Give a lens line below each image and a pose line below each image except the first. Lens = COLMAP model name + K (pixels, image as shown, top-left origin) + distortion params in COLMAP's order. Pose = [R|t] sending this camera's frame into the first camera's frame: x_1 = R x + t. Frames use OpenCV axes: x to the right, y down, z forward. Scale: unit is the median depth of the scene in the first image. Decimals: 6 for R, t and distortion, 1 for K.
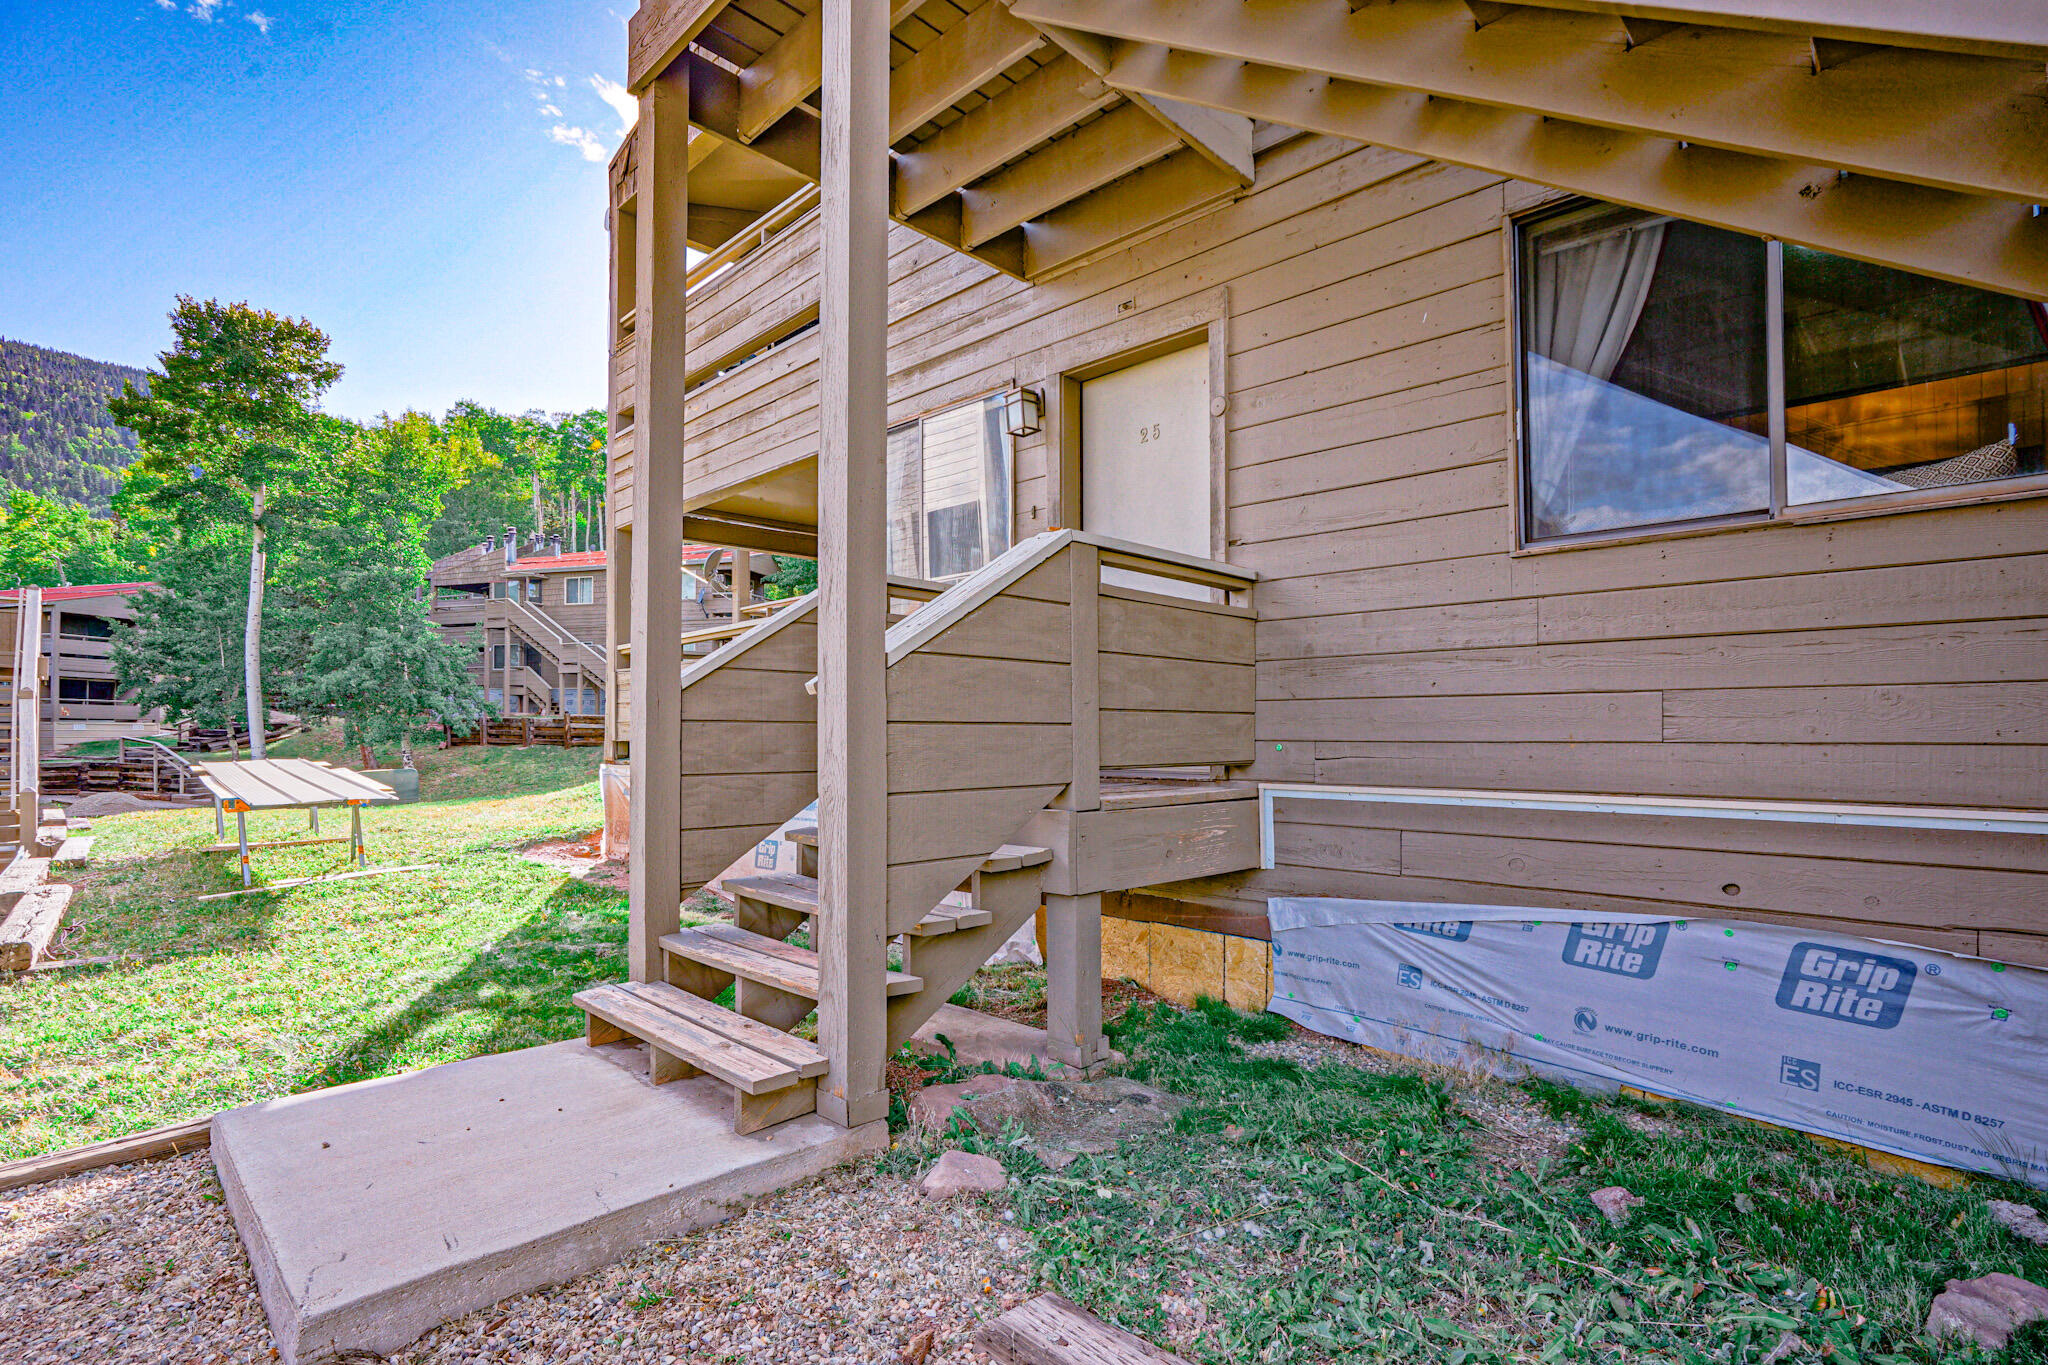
lens RADIAL K [[976.4, 0, 1020.5], [0, 976.4, 696.5], [0, 0, 1]] dist [-0.056483, 0.022252]
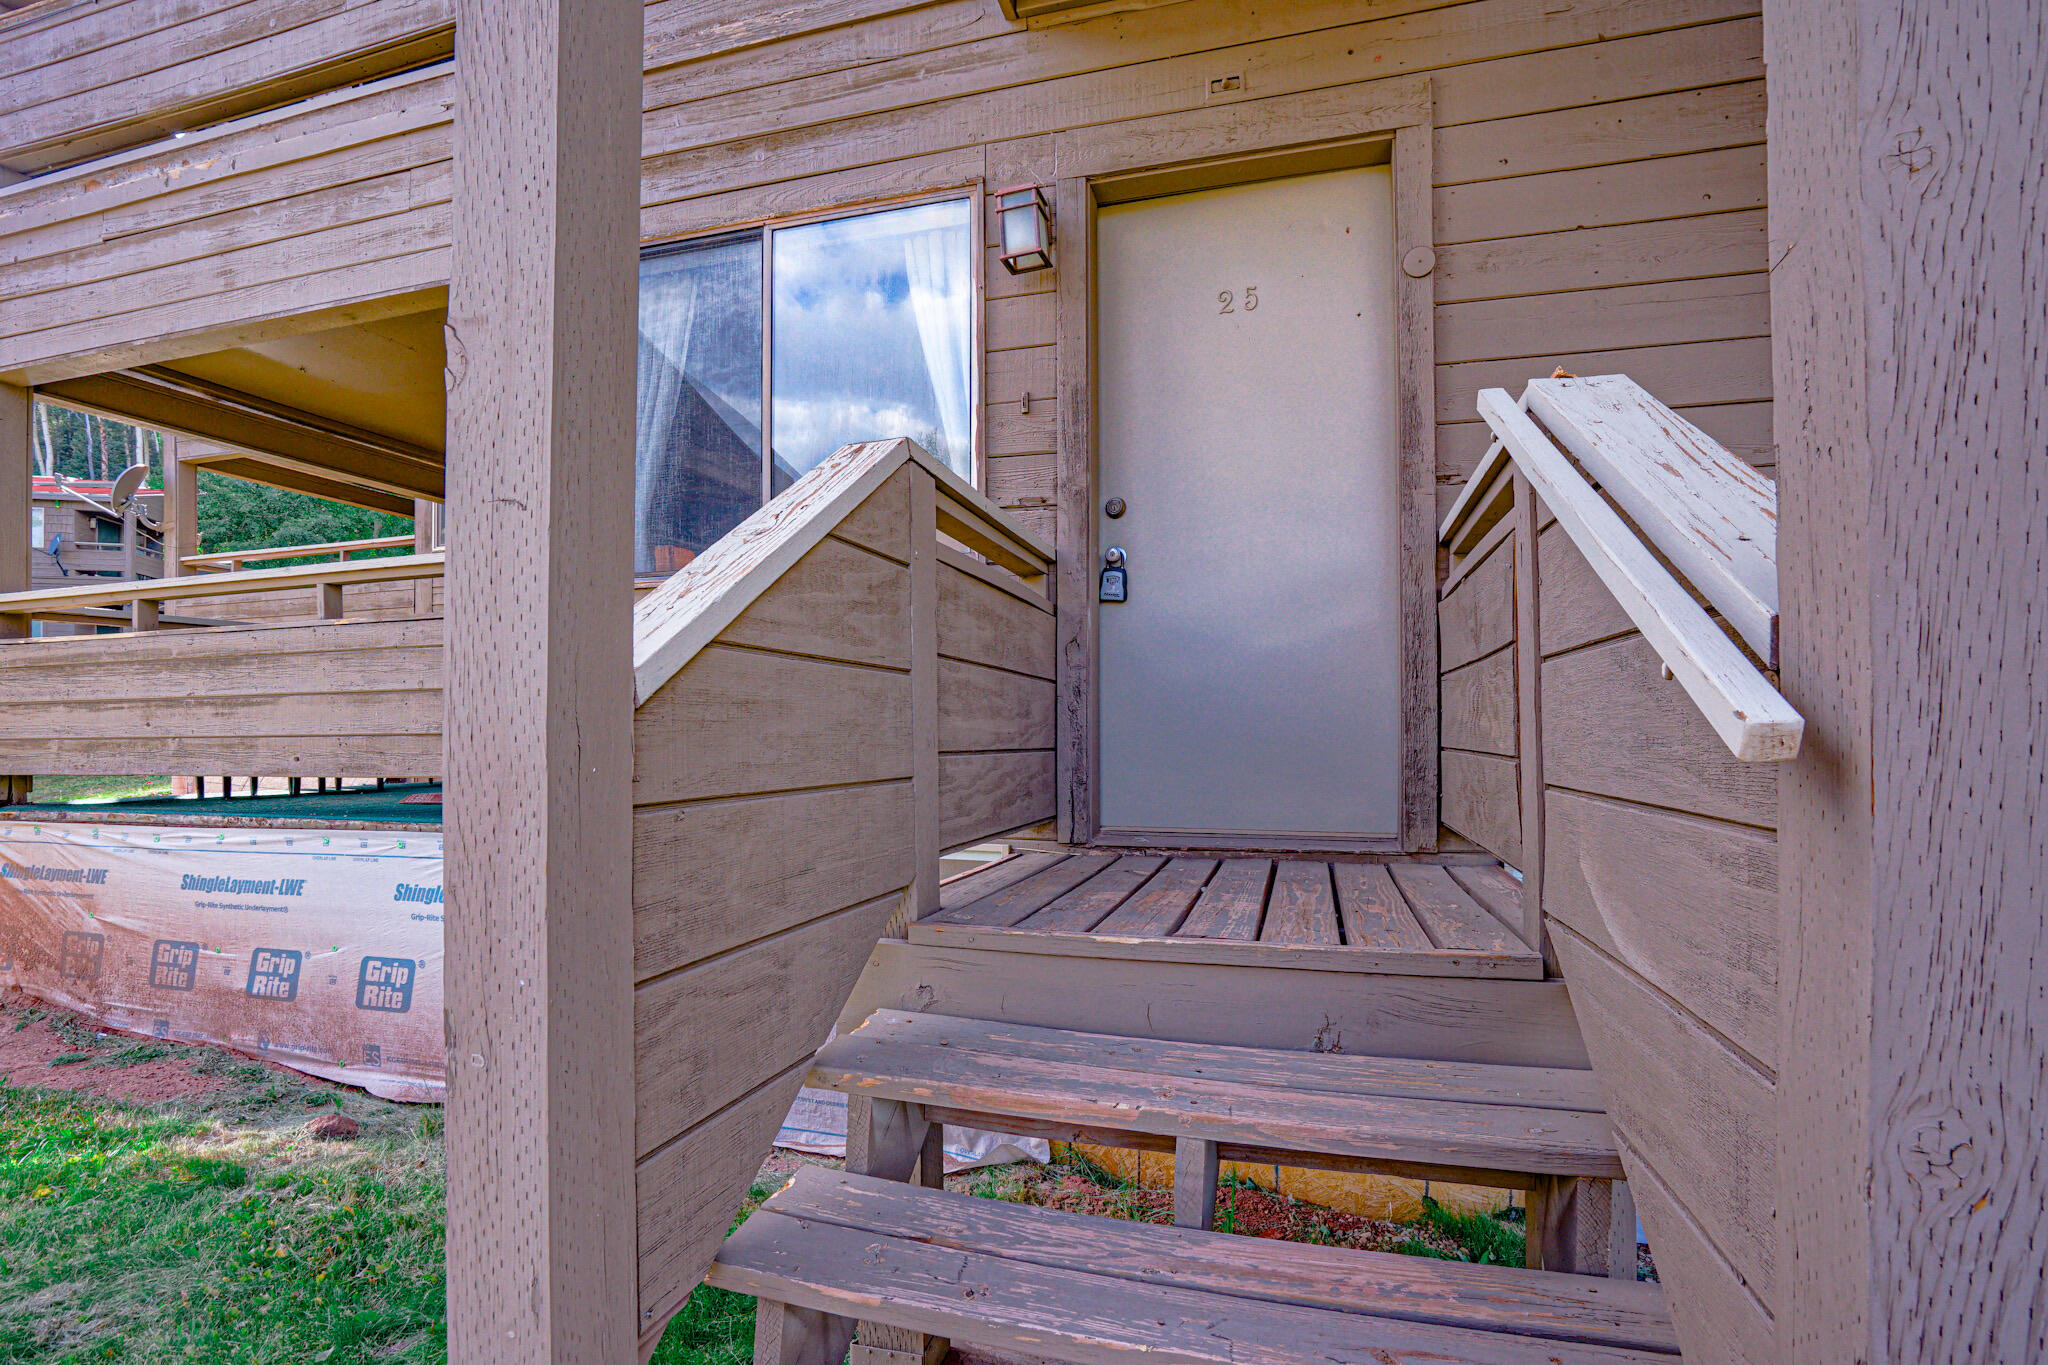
lens RADIAL K [[976.4, 0, 1020.5], [0, 976.4, 696.5], [0, 0, 1]] dist [-0.056483, 0.022252]
pose [[0.882498, 0.008111, 0.470245, -0.266692], [-0.010874, 0.999936, 0.003160, -0.012868], [-0.470190, -0.007902, 0.882530, 0.478963]]
